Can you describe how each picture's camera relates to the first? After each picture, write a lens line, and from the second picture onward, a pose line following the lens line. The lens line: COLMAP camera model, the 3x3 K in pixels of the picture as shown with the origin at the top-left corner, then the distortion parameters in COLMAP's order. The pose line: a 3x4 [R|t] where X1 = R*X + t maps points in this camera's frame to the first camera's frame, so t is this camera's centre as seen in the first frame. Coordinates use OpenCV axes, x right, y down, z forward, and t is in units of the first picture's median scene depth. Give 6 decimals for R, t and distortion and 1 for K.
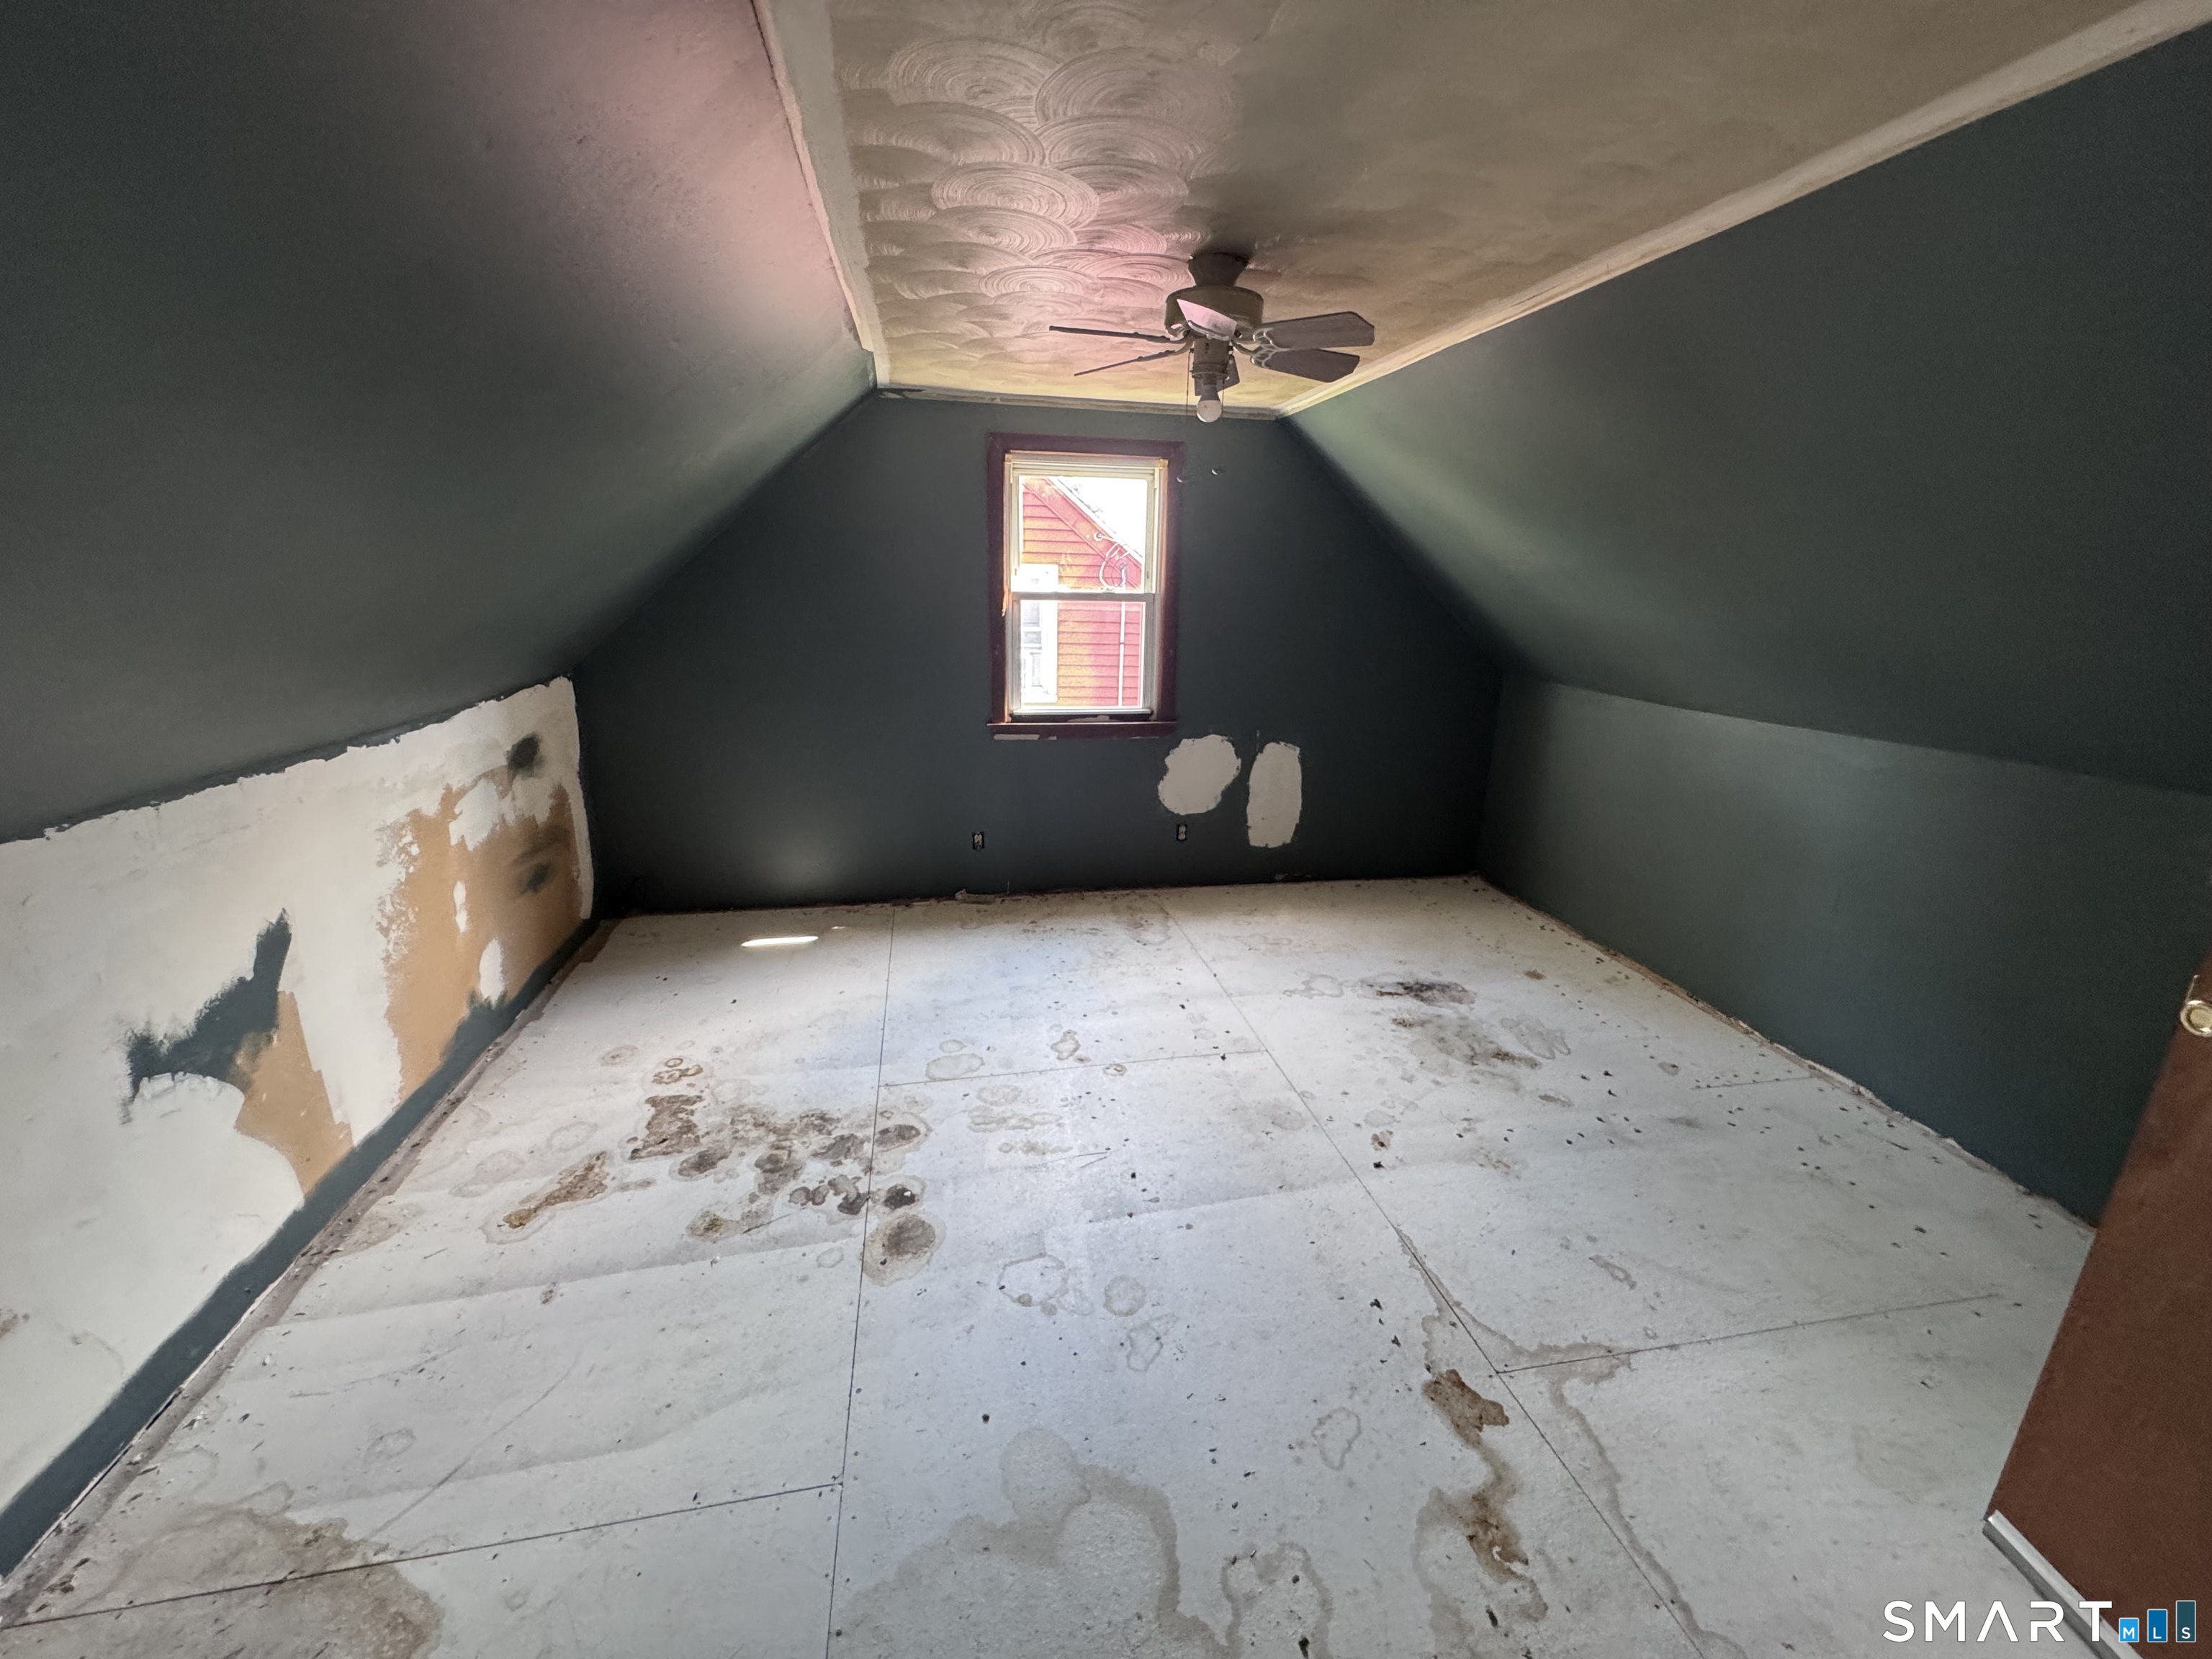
lens RADIAL K [[892.6, 0, 1101.4], [0, 892.6, 830.5], [0, 0, 1]] dist [0.002271, 0.000042]
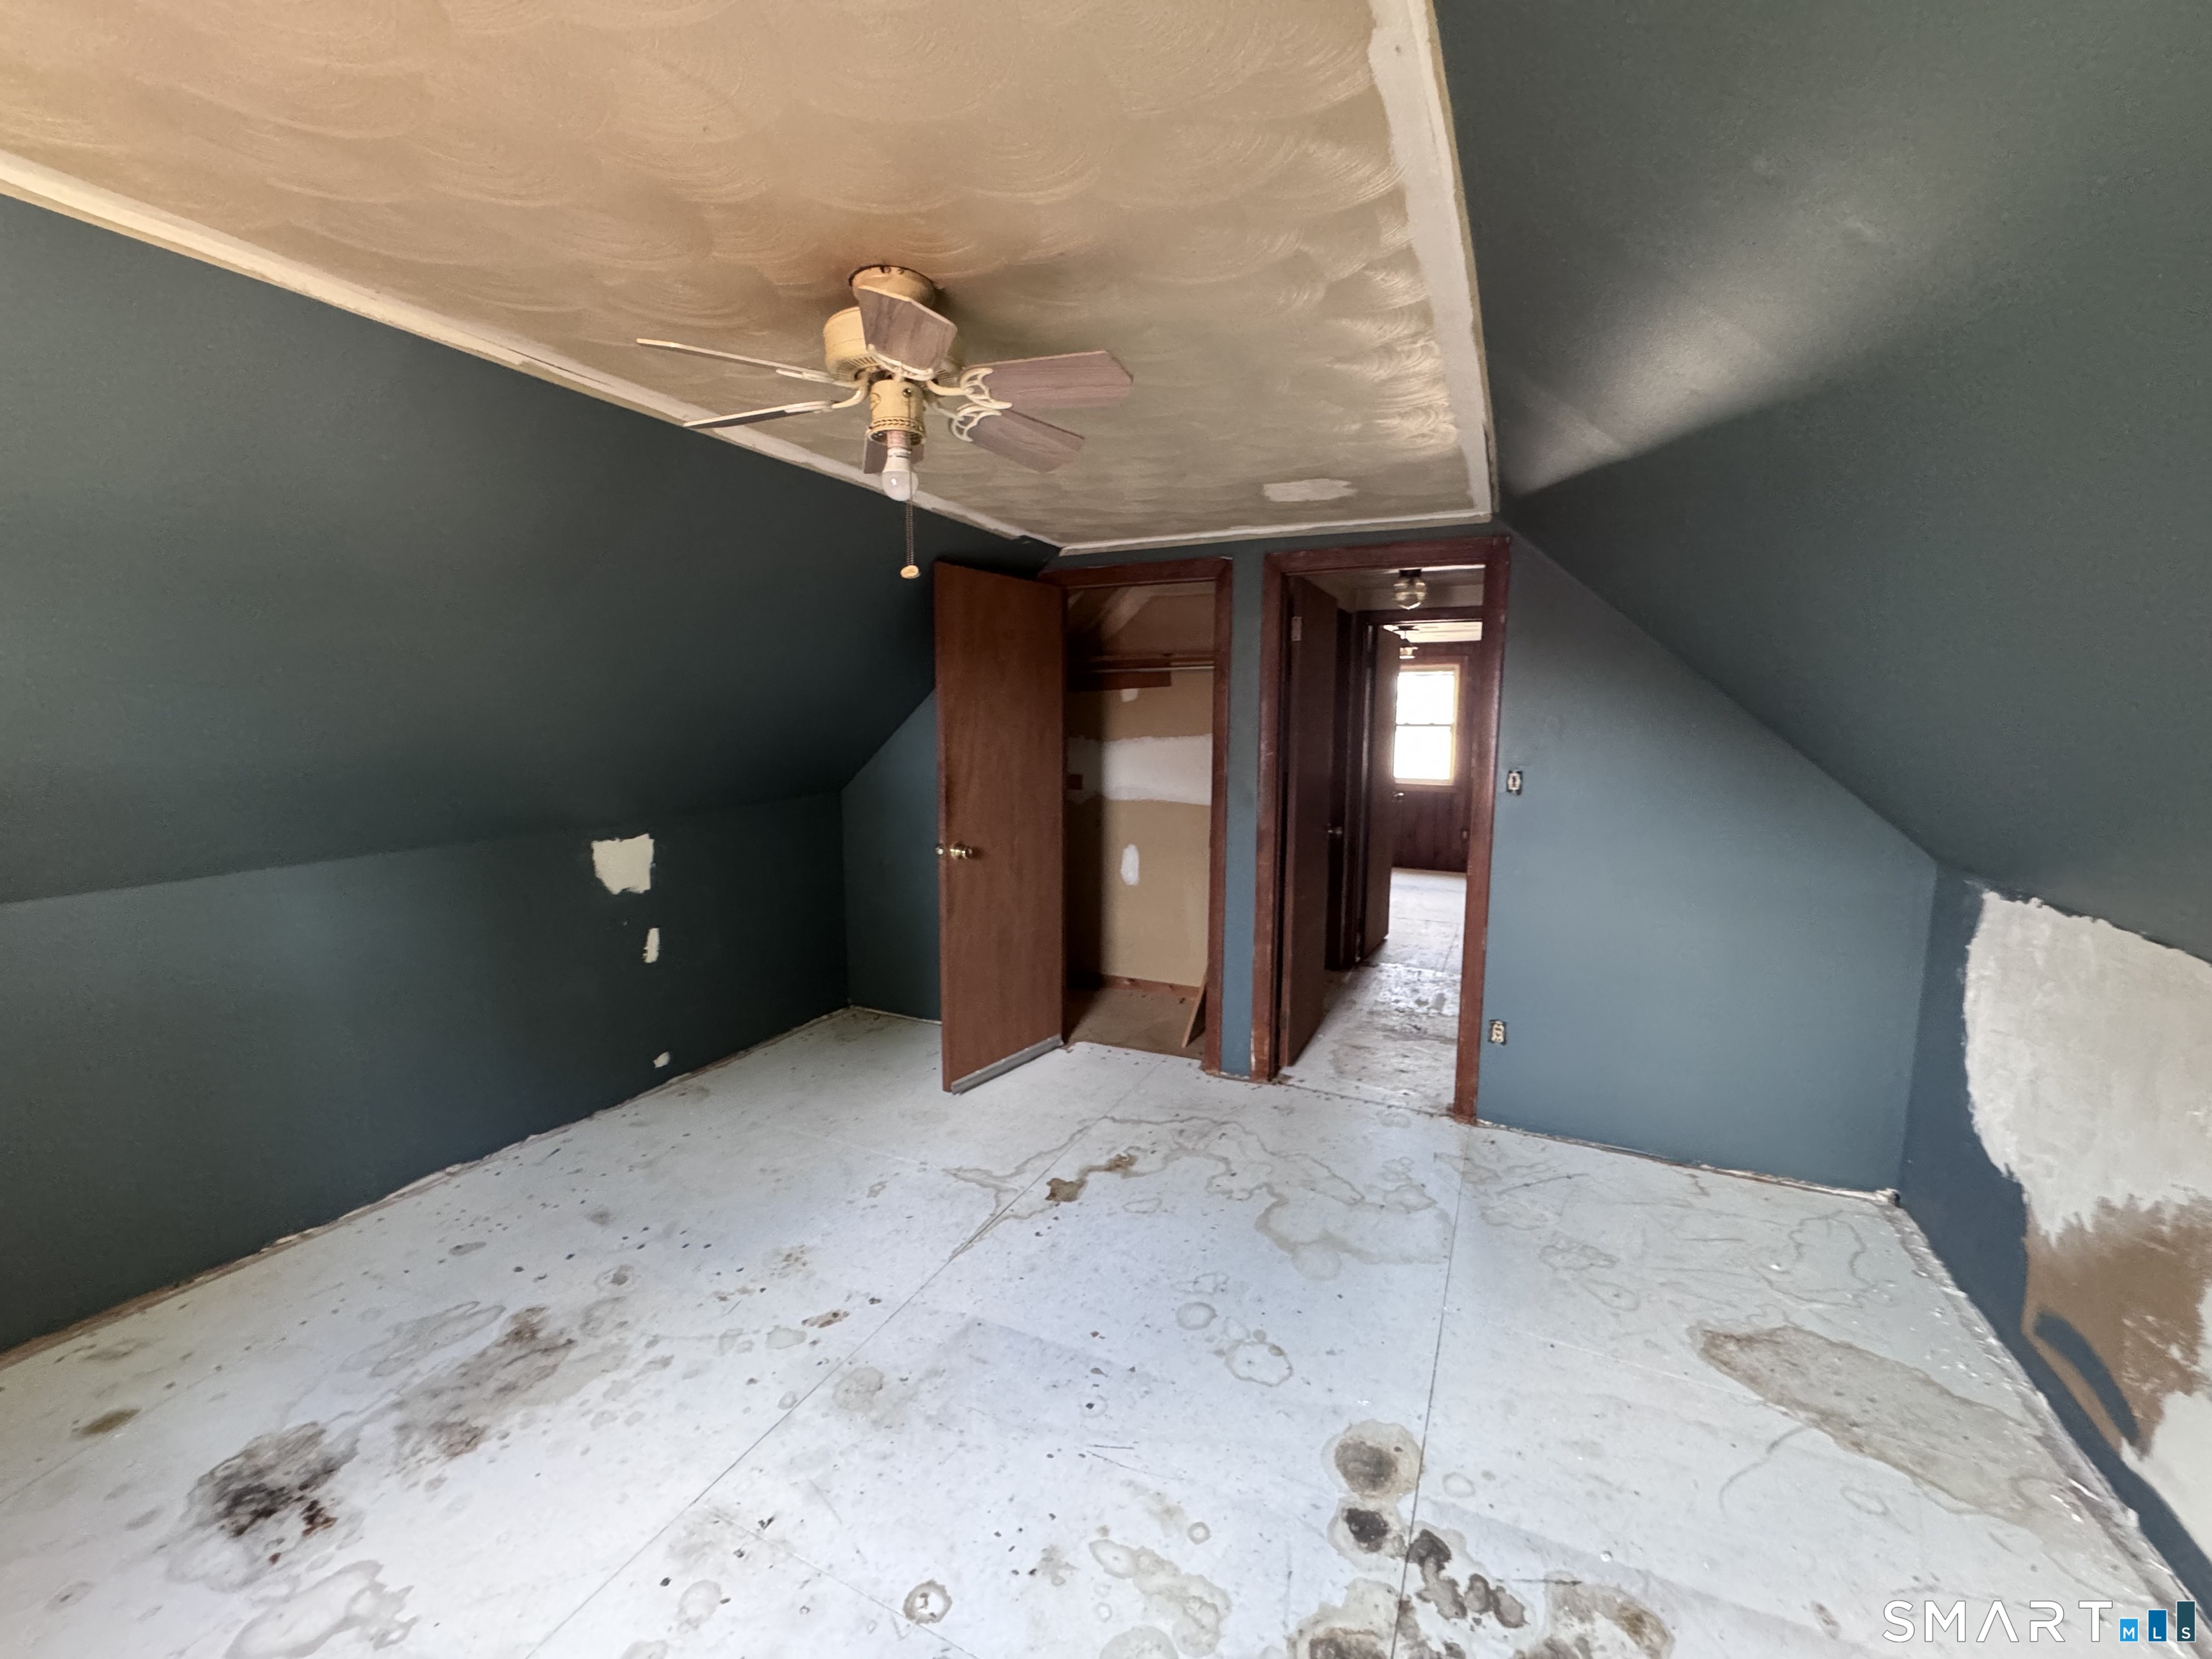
lens RADIAL K [[892.6, 0, 1104.6], [0, 892.6, 824.6], [0, 0, 1]] dist [0.002271, 0.000042]
pose [[-0.806797, -0.099147, 0.582450, -0.417786], [0.140365, 0.925430, 0.351962, -0.422794], [-0.573913, 0.365718, -0.732717, 1.427640]]
